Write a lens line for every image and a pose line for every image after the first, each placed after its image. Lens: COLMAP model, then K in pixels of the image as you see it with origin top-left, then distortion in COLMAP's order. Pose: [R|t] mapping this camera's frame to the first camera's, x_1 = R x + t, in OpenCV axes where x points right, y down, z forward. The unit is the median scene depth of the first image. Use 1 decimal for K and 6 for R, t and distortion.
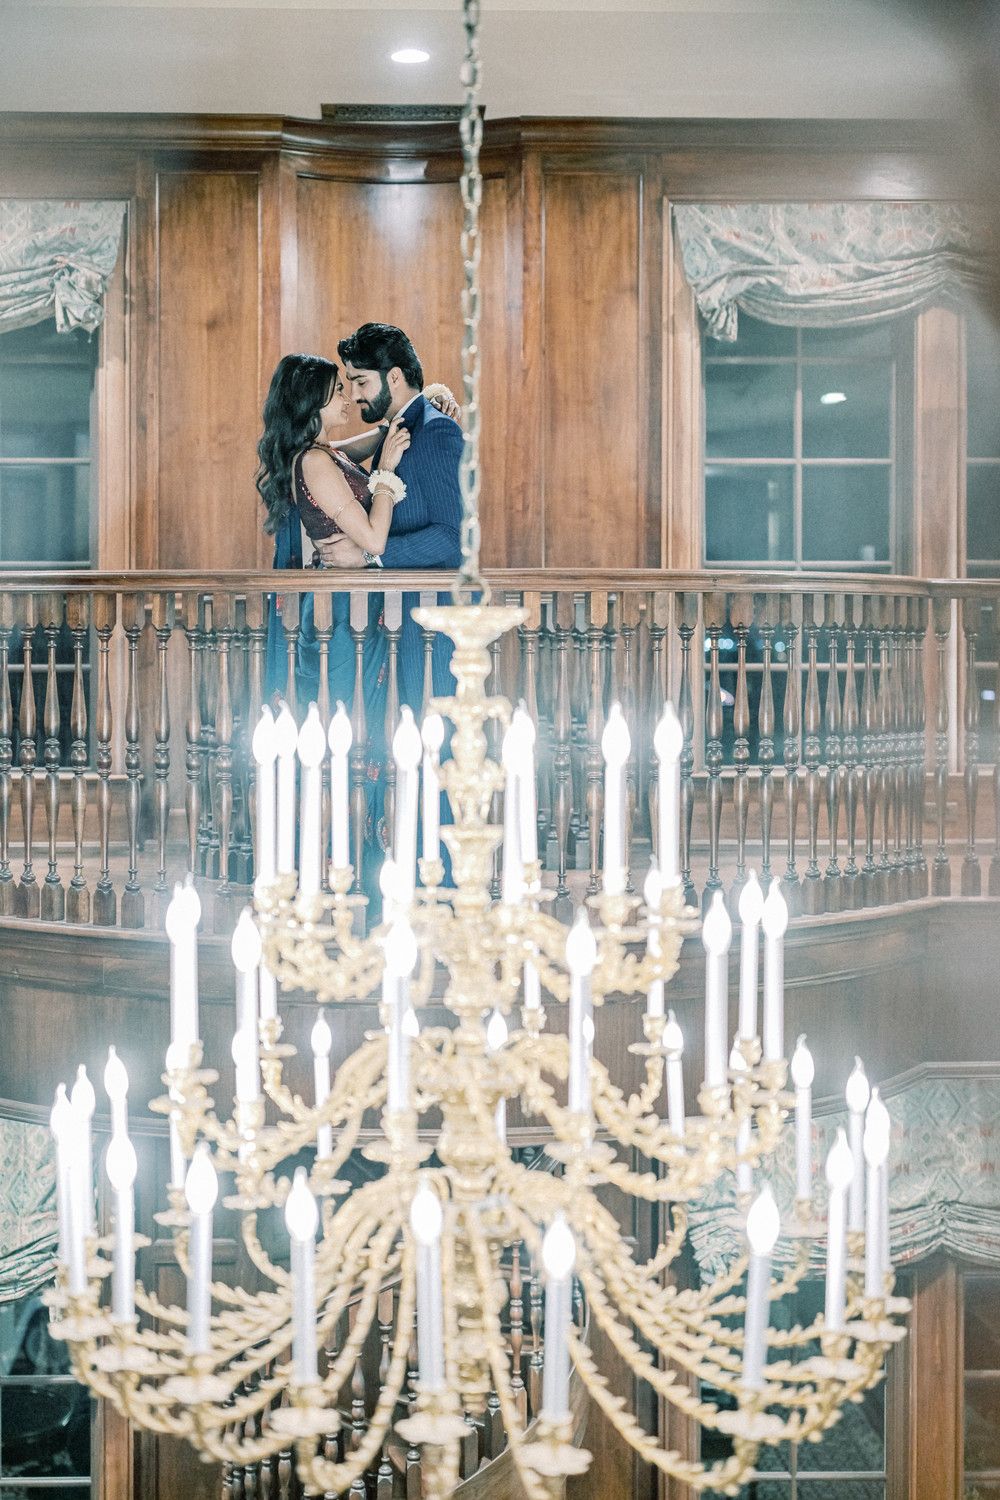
lens RADIAL K [[2259.9, 0, 458.9], [0, 2259.9, 647.8], [0, 0, 1]] dist [-0.001377, 0.034817]
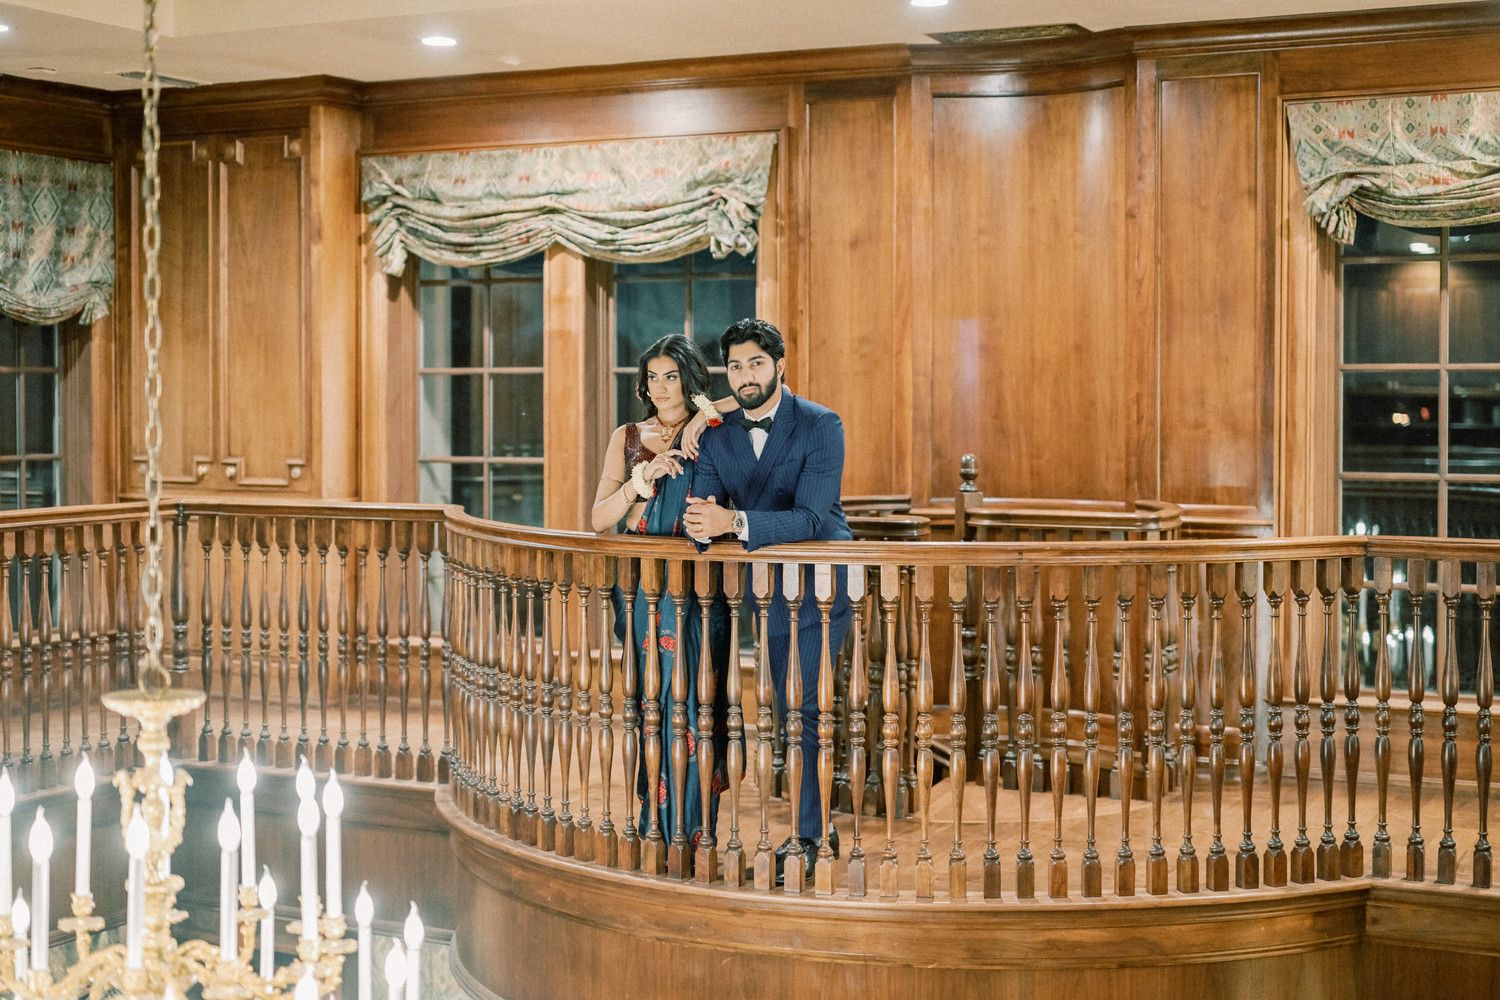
lens RADIAL K [[2259.9, 0, 772.0], [0, 2259.9, 393.2], [0, 0, 1]] dist [-0.001377, 0.034817]
pose [[0.875663, 0.004286, -0.482904, 0.371110], [-0.002573, 0.999988, 0.004210, -0.077823], [0.482916, -0.002444, 0.875663, 0.055442]]
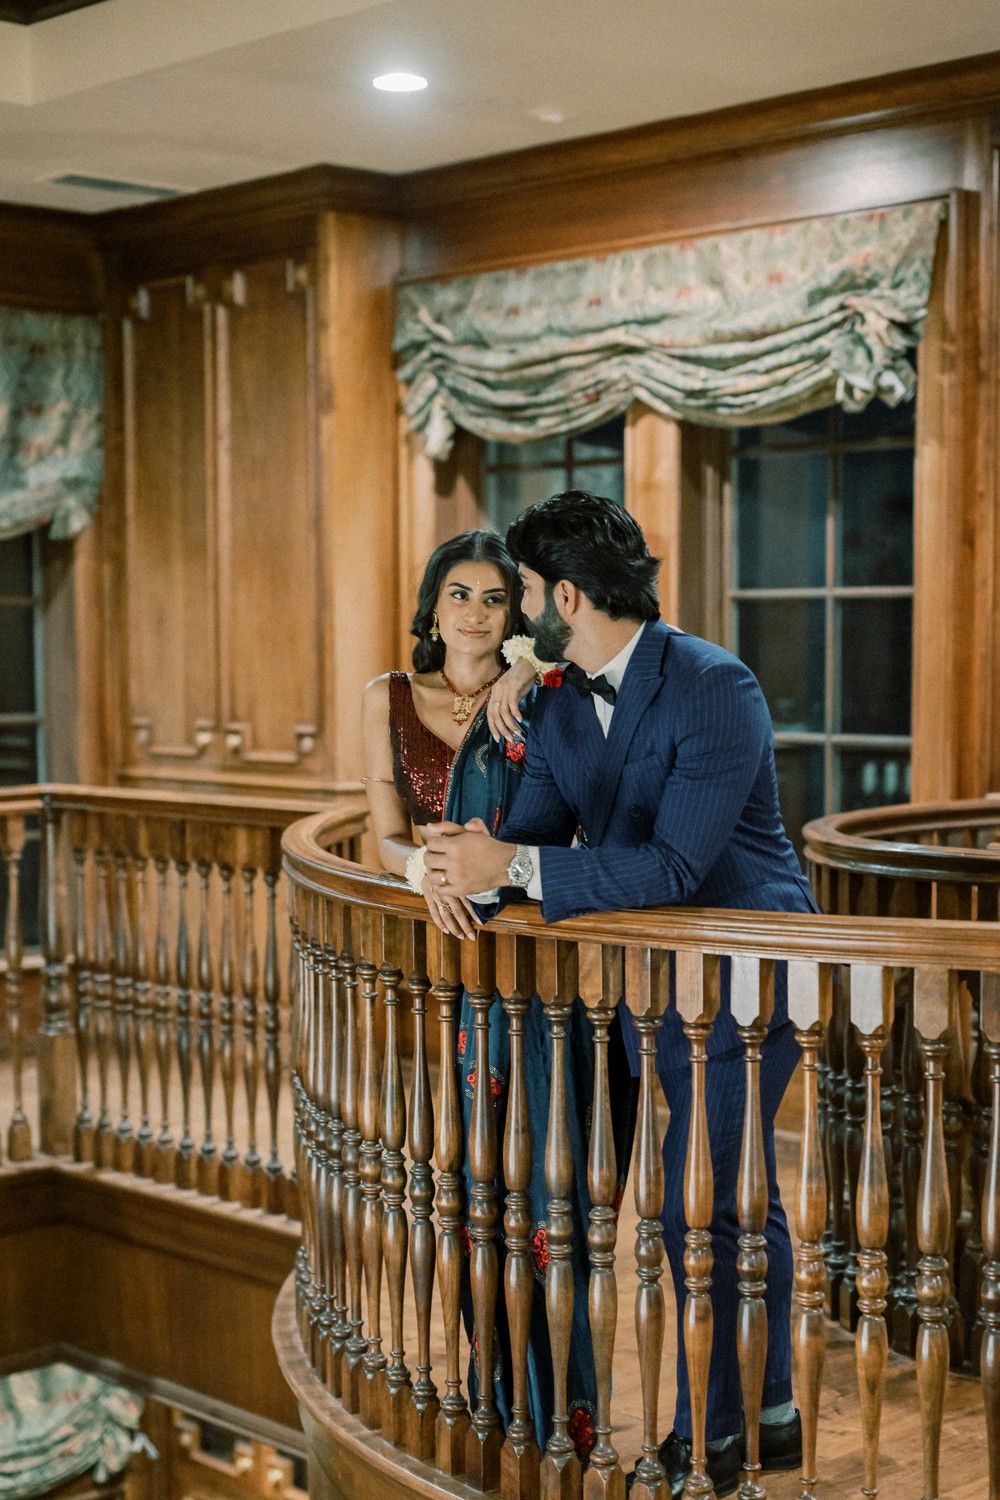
lens RADIAL K [[2513.4, 0, 533.0], [0, 2513.4, 839.0], [0, 0, 1]] dist [0.007075, -0.020642]
pose [[0.660243, 0.062849, -0.748418, 0.332600], [0.002374, 0.996313, 0.085761, -0.075311], [0.751048, -0.058400, 0.657659, 0.417591]]
